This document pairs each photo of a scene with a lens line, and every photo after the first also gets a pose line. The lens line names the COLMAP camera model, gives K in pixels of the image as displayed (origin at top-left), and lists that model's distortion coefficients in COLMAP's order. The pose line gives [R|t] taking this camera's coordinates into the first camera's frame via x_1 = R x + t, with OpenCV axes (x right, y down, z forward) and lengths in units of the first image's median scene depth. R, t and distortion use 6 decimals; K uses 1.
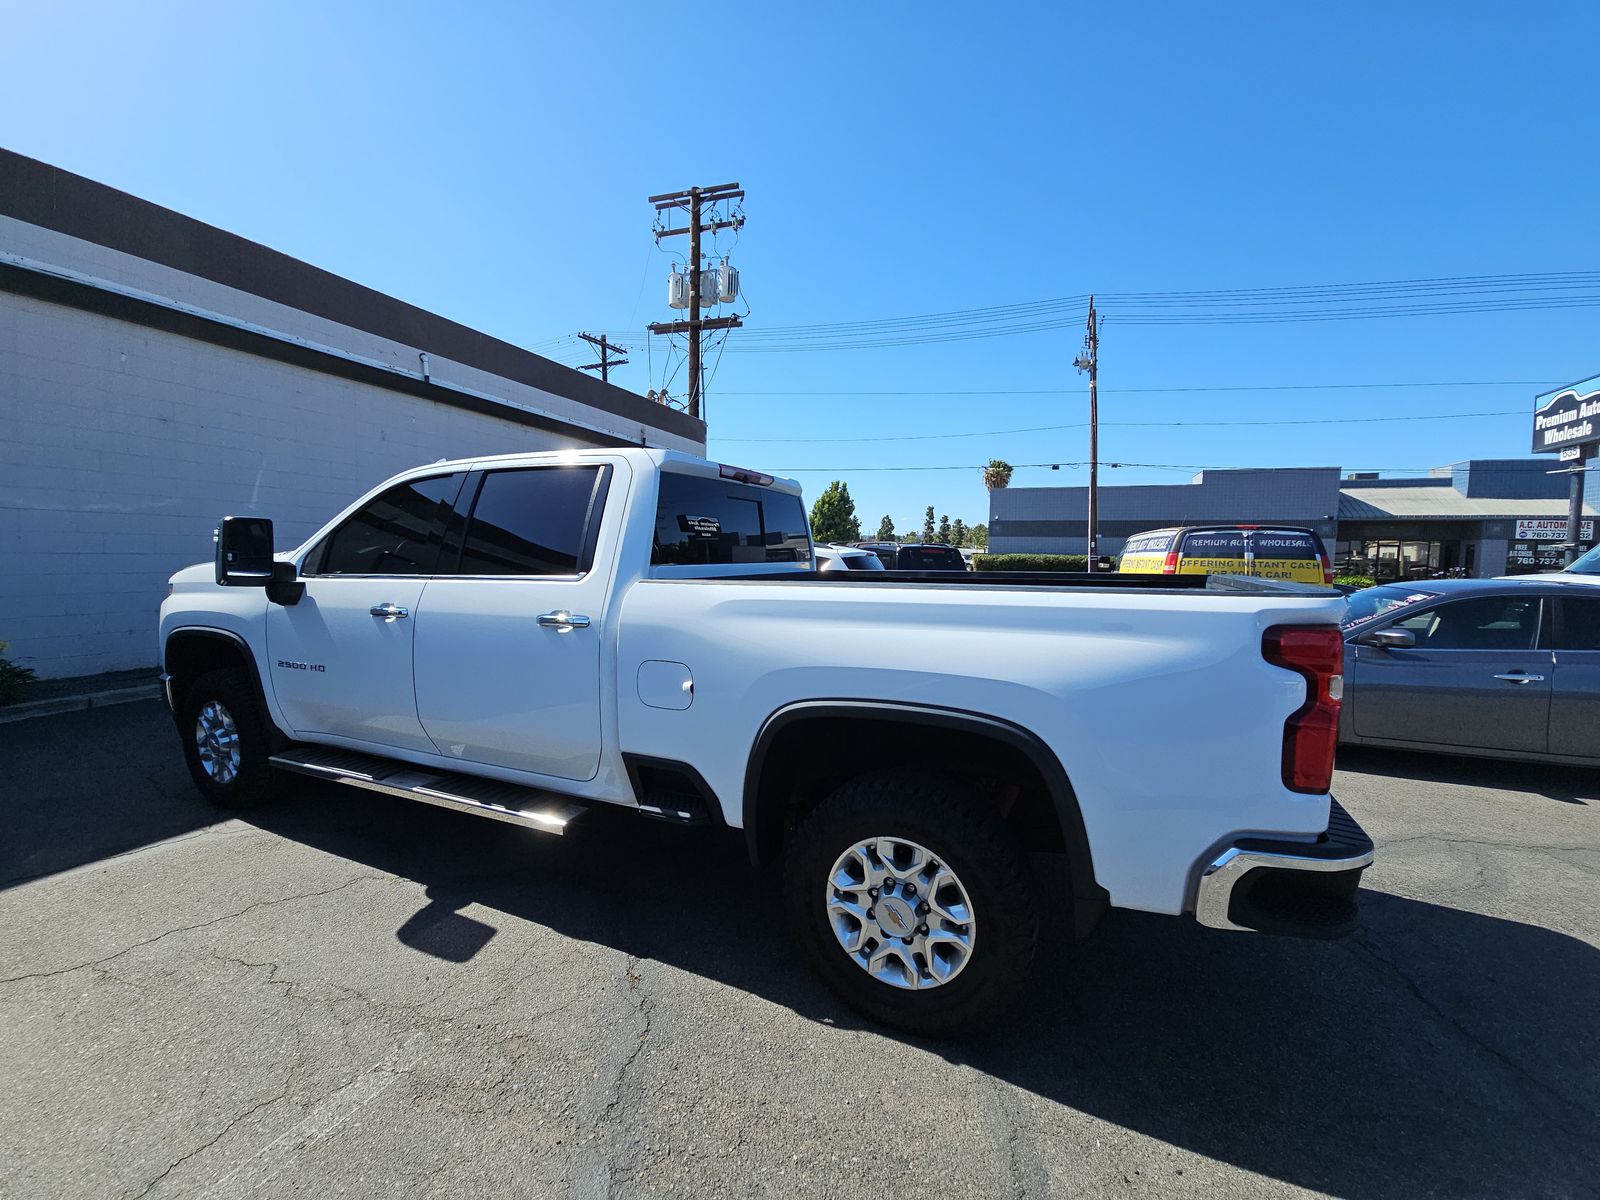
lens RADIAL K [[639.9, 0, 791.5], [0, 639.9, 596.7], [0, 0, 1]] dist [-0.007825, -0.006760]
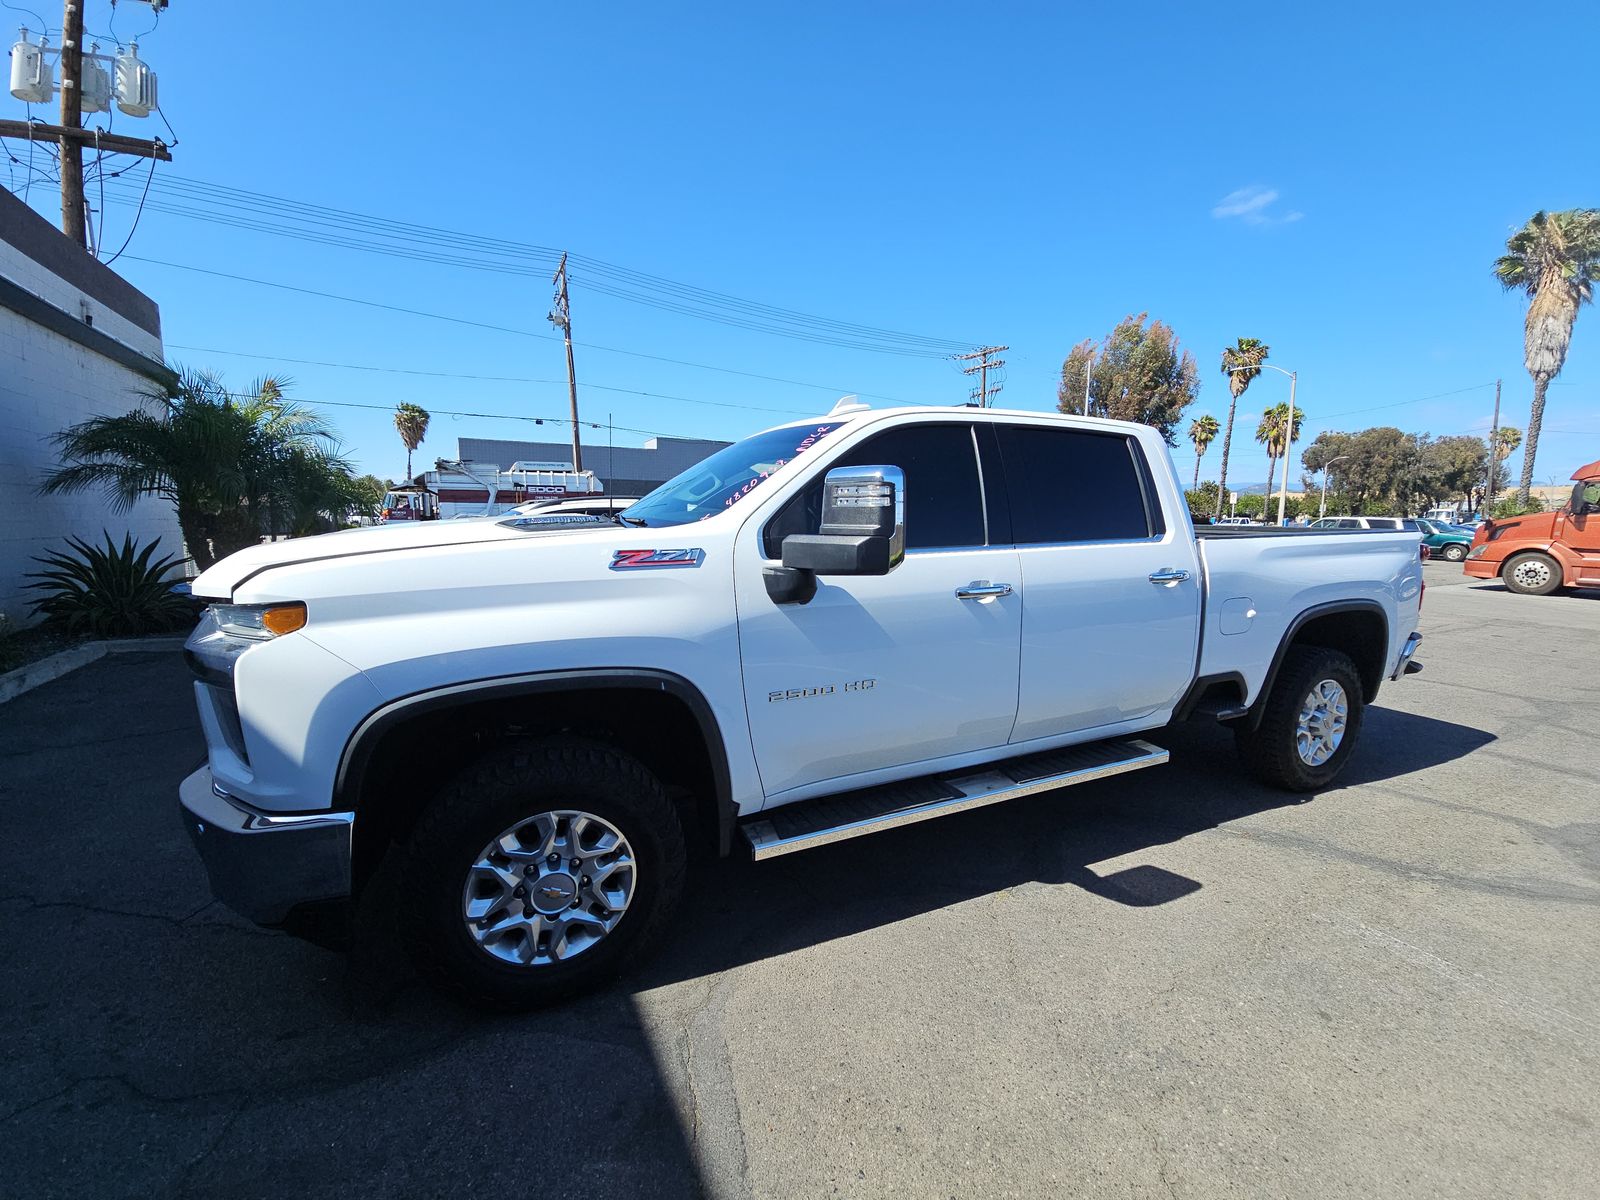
lens RADIAL K [[639.9, 0, 793.9], [0, 639.9, 604.6], [0, 0, 1]] dist [-0.007825, -0.006760]
pose [[0.664279, -0.107216, 0.739755, -0.175495], [0.047312, 0.993706, 0.101537, -0.006719], [-0.745986, -0.032449, 0.665171, 0.079646]]
